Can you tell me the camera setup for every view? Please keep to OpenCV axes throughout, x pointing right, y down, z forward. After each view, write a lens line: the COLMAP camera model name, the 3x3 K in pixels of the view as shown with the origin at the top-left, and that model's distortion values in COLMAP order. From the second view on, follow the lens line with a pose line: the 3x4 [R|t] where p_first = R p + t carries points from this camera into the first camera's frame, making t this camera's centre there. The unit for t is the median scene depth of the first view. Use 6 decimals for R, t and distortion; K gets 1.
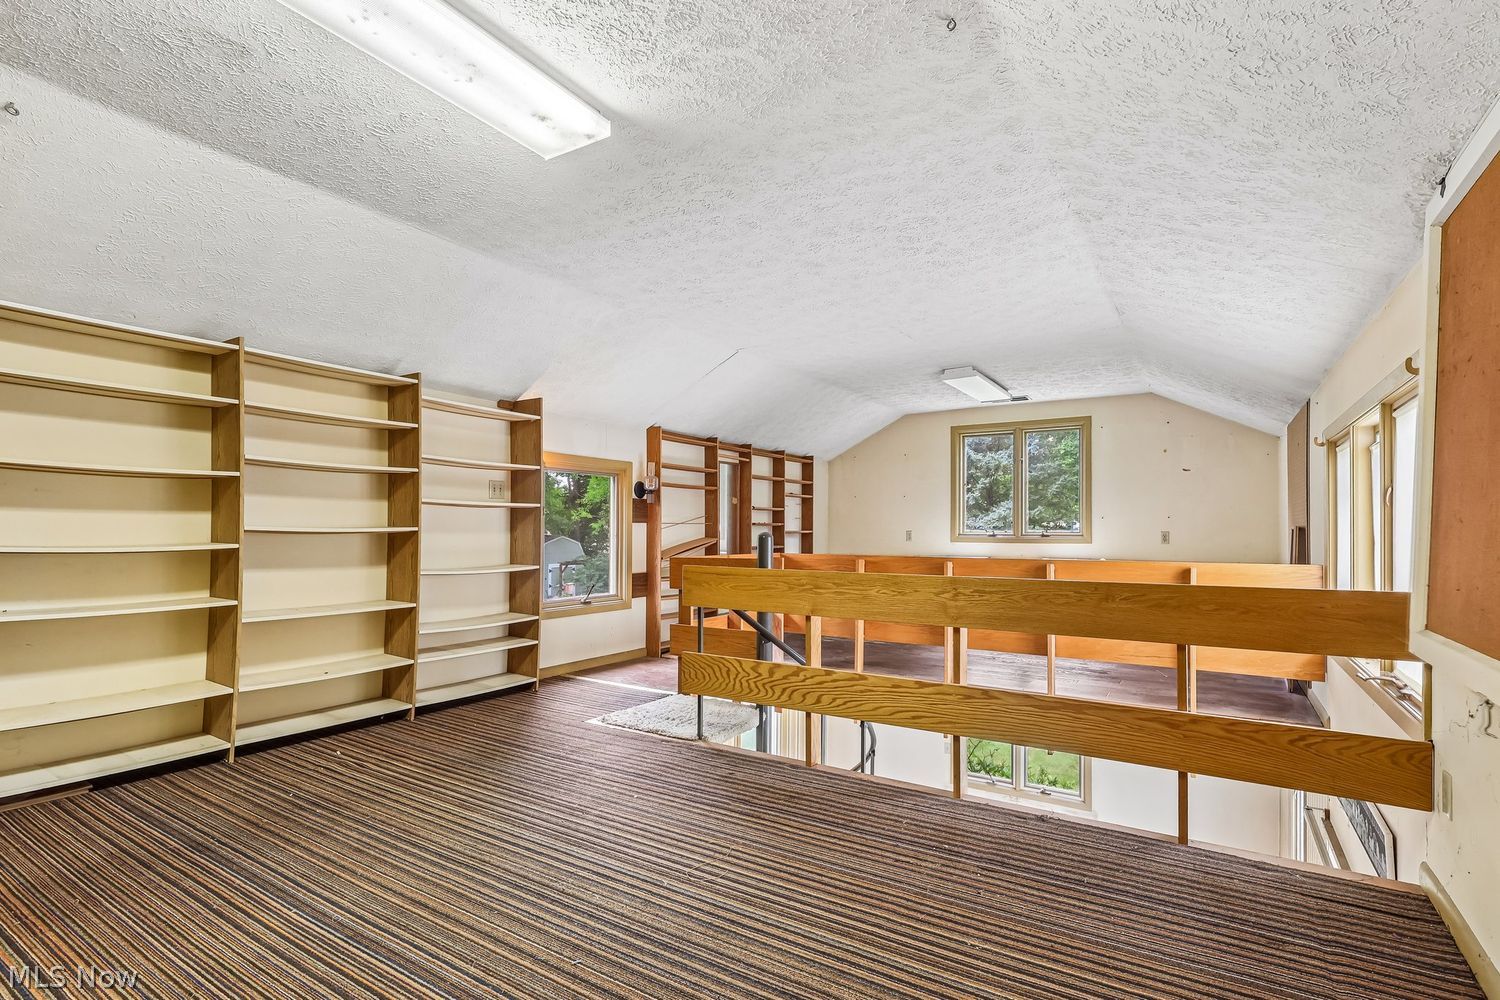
lens RADIAL K [[715.1, 0, 746.9], [0, 715.1, 512.3], [0, 0, 1]] dist [-0.000095, 0.000331]
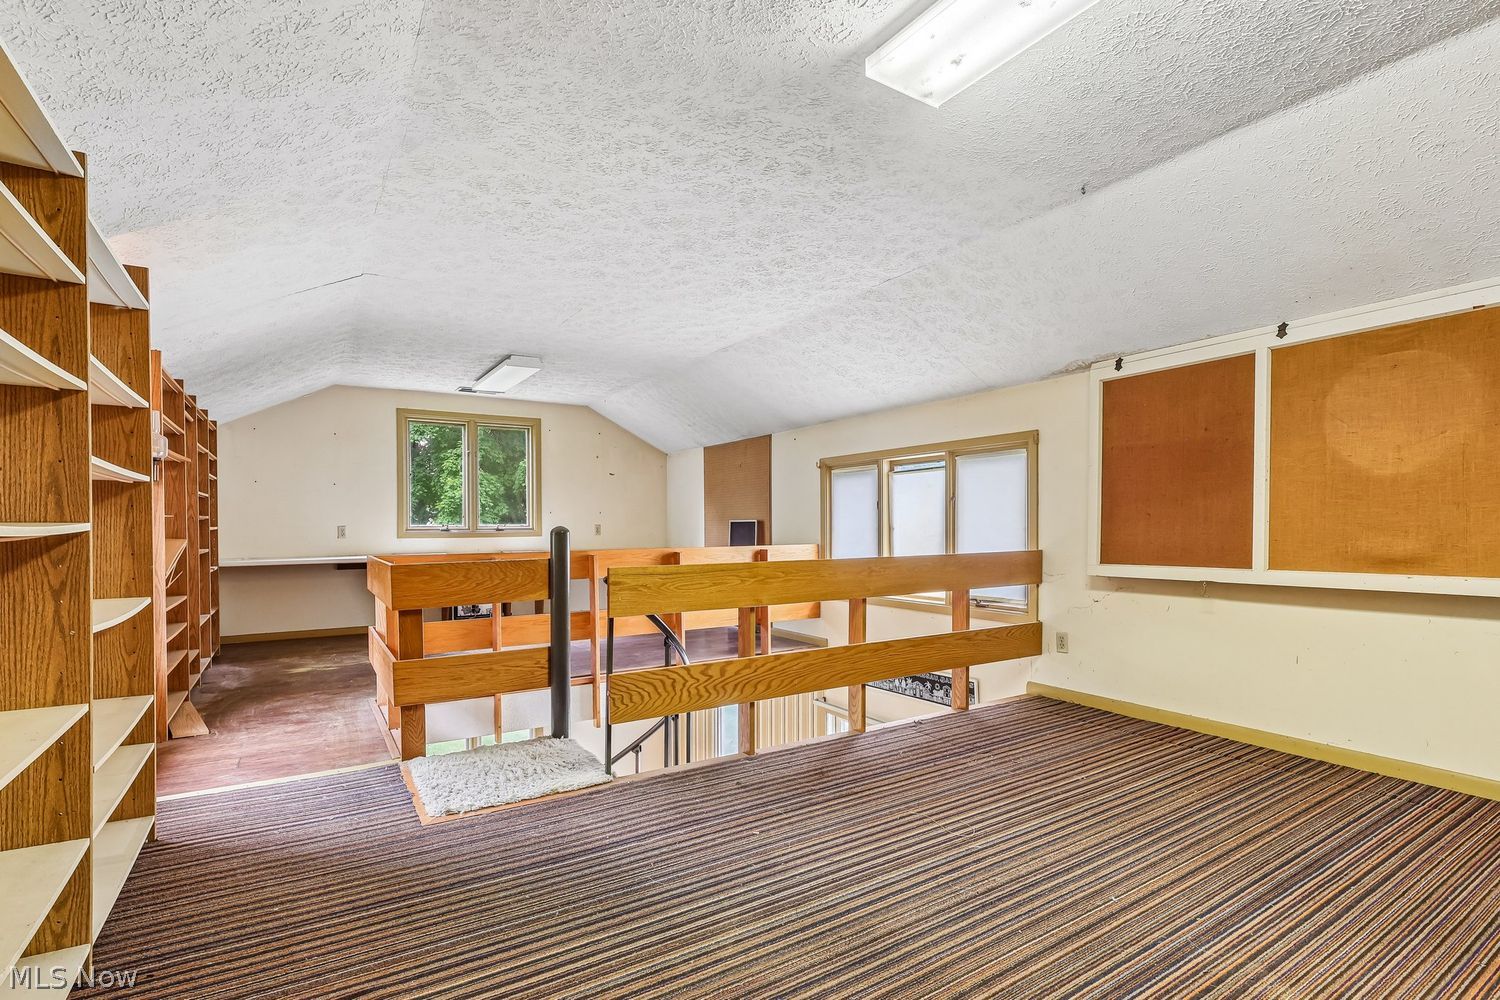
lens RADIAL K [[713.2, 0, 744.7], [0, 713.2, 522.2], [0, 0, 1]] dist [-0.004111, -0.000363]
pose [[0.425778, -0.003901, 0.904819, -0.806629], [-0.013392, 0.999854, 0.010612, 0.014374], [-0.904729, -0.016635, 0.425664, 0.566954]]
